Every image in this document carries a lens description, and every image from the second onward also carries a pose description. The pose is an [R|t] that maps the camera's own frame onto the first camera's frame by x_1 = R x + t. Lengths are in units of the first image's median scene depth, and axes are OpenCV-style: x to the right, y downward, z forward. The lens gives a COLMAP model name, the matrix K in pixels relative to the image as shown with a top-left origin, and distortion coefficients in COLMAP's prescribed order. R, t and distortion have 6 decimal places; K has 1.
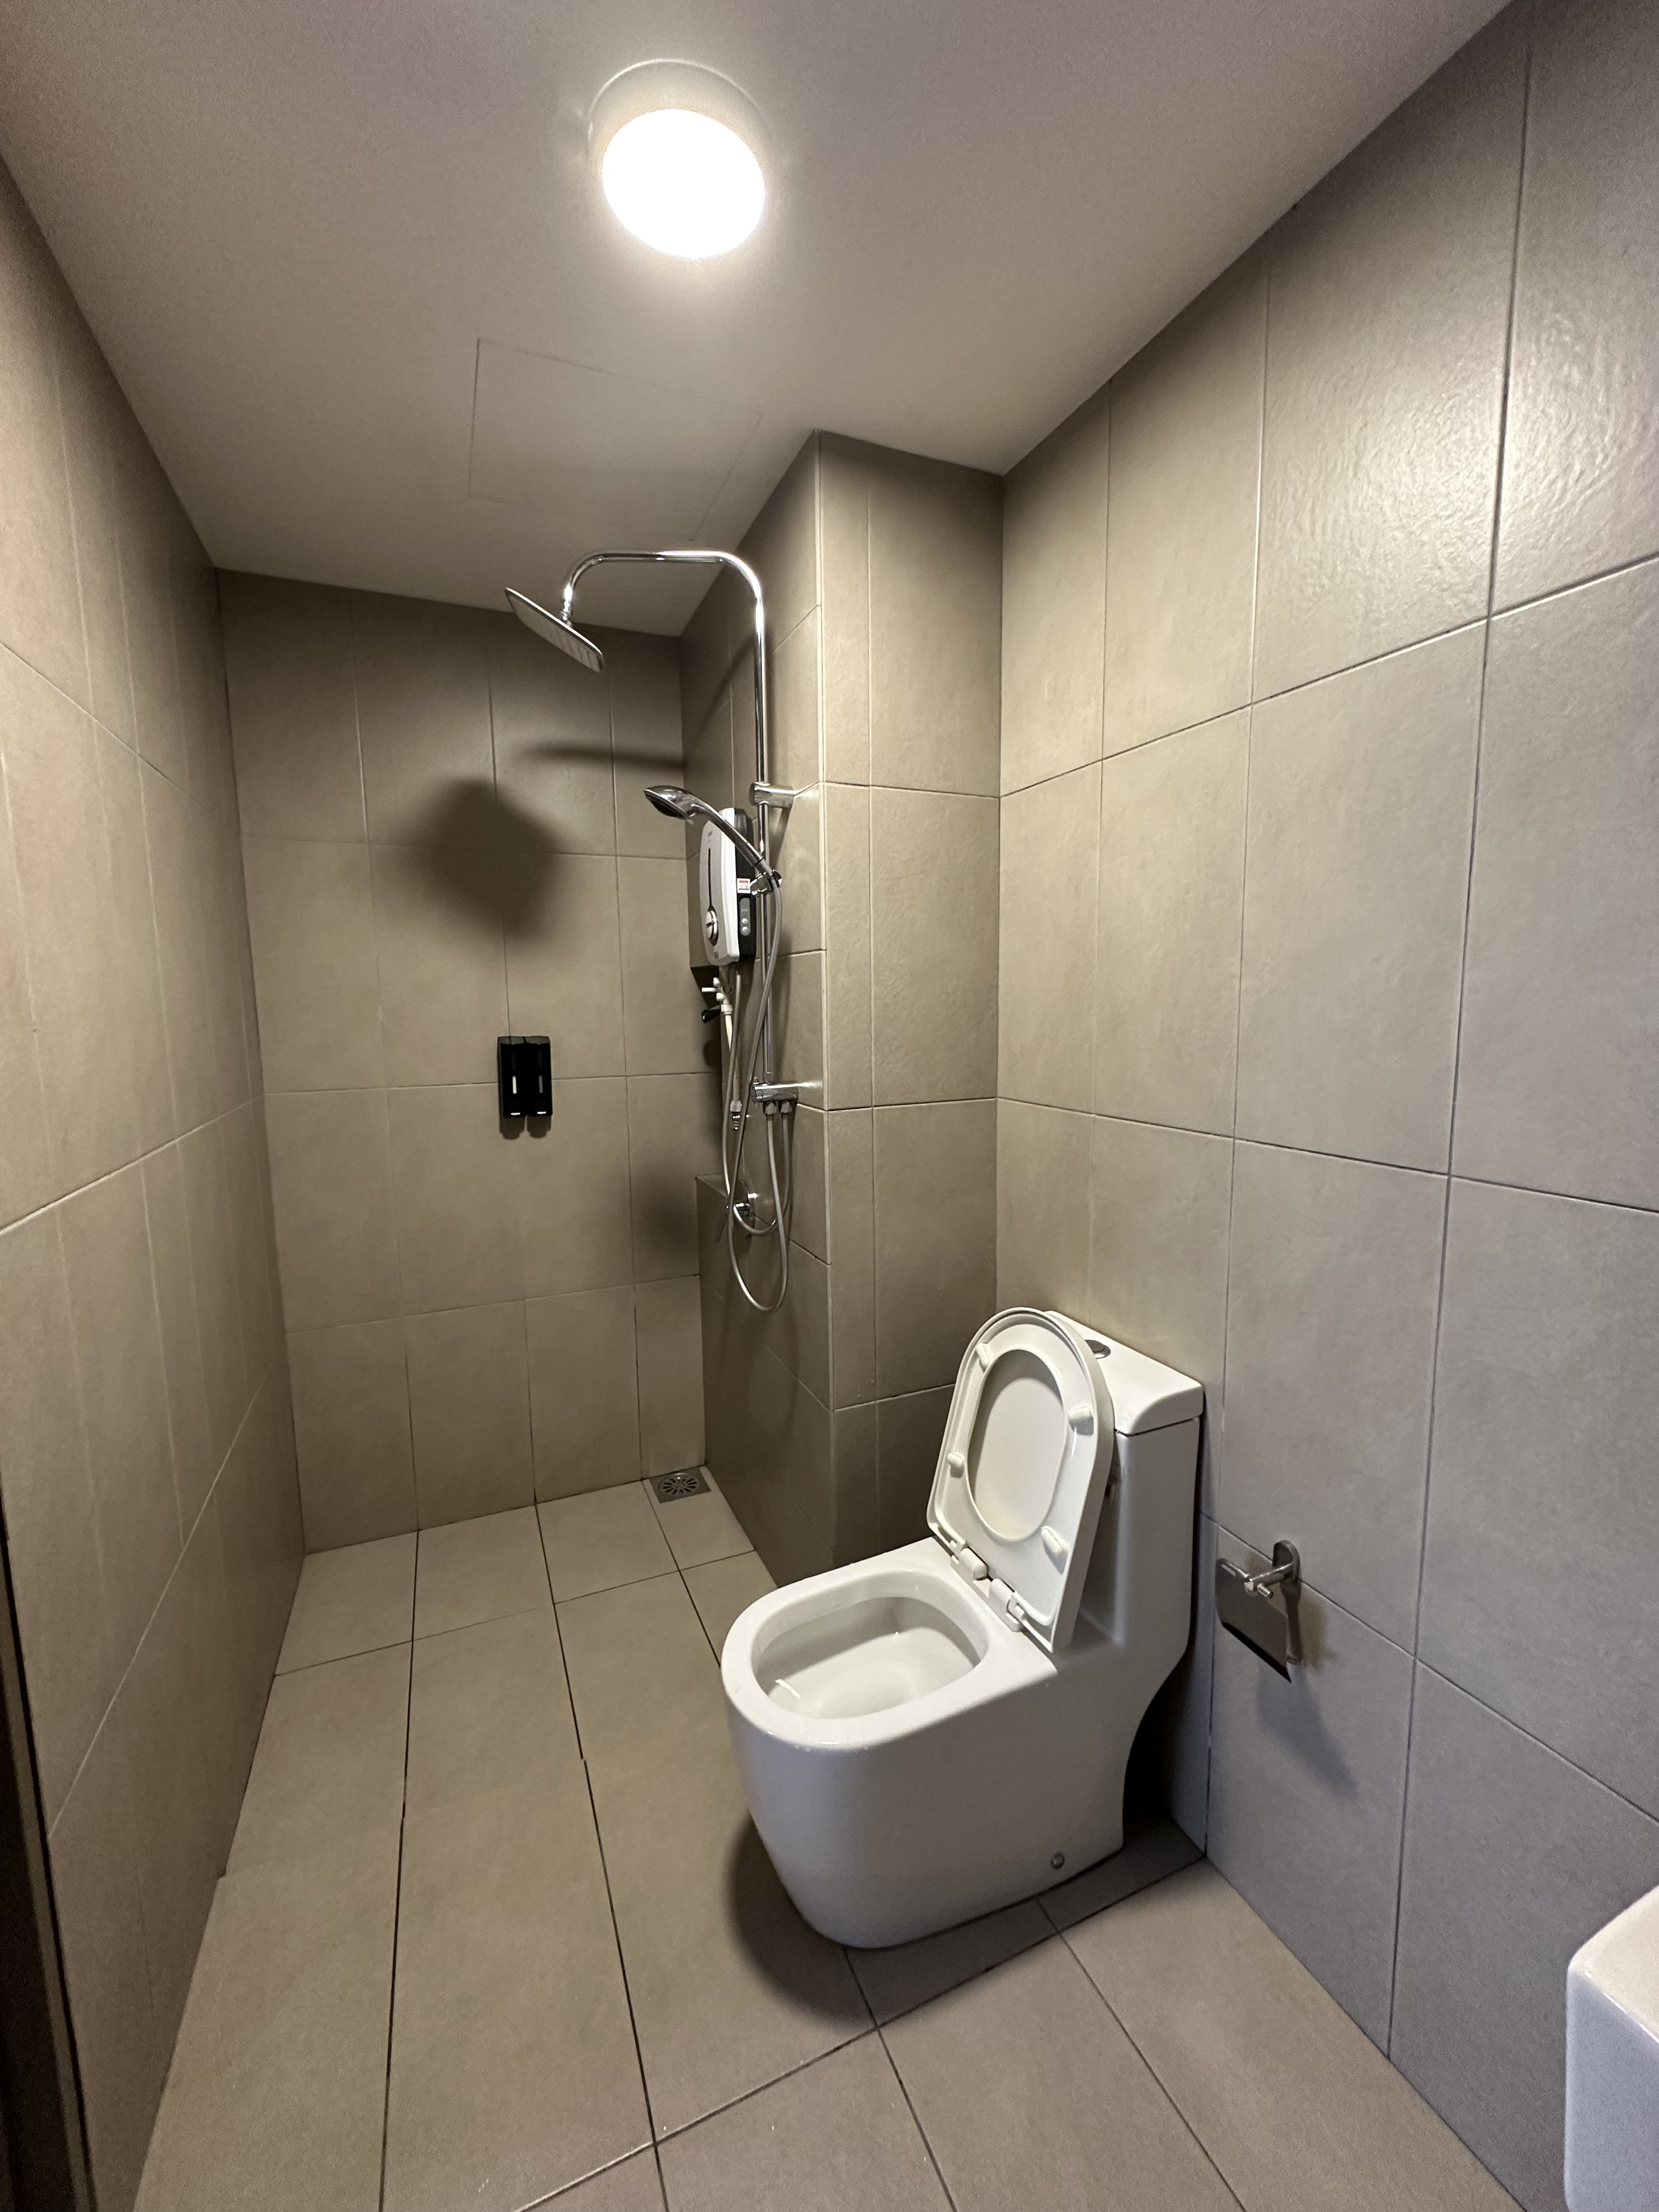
lens RADIAL K [[879.4, 0, 829.5], [0, 879.4, 1106.0], [0, 0, 1]] dist [0.001191, 0.000163]
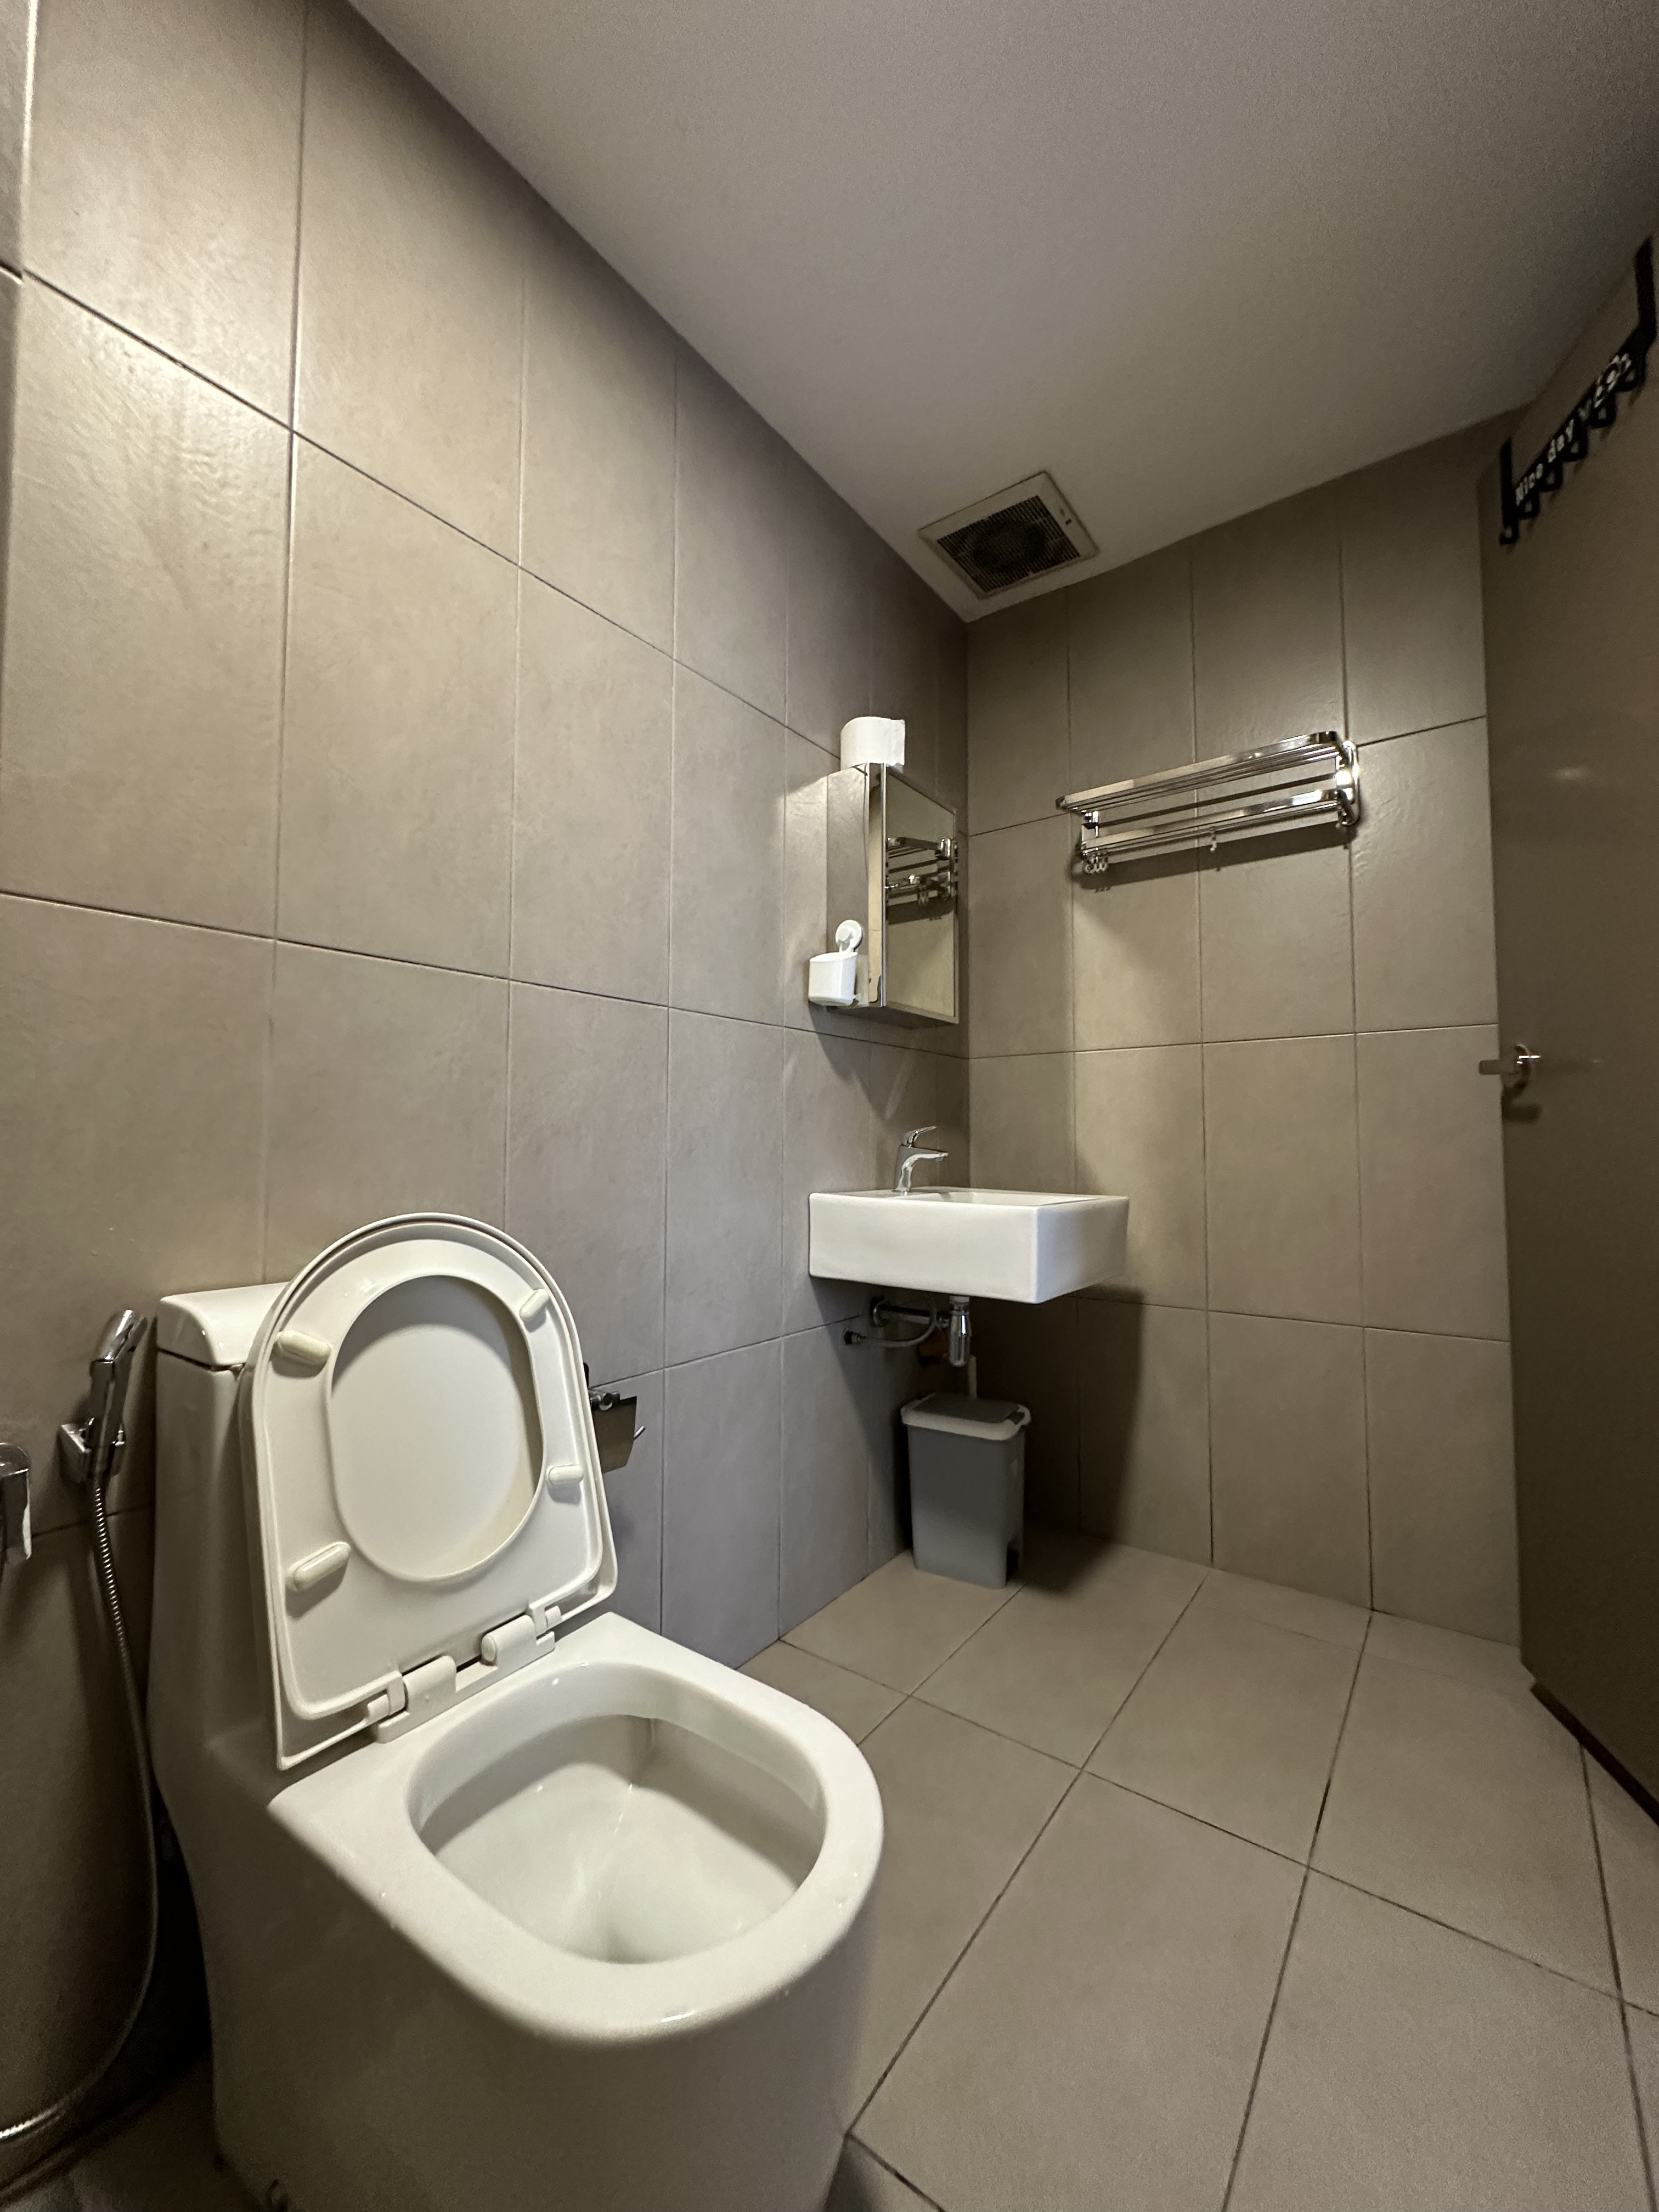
lens RADIAL K [[879.4, 0, 829.5], [0, 879.4, 1106.0], [0, 0, 1]] dist [0.001191, 0.000163]
pose [[-0.492948, 0.053348, 0.868422, -0.571350], [0.114044, 0.993469, 0.003706, 0.220012], [-0.862552, 0.100865, -0.495813, 1.236229]]
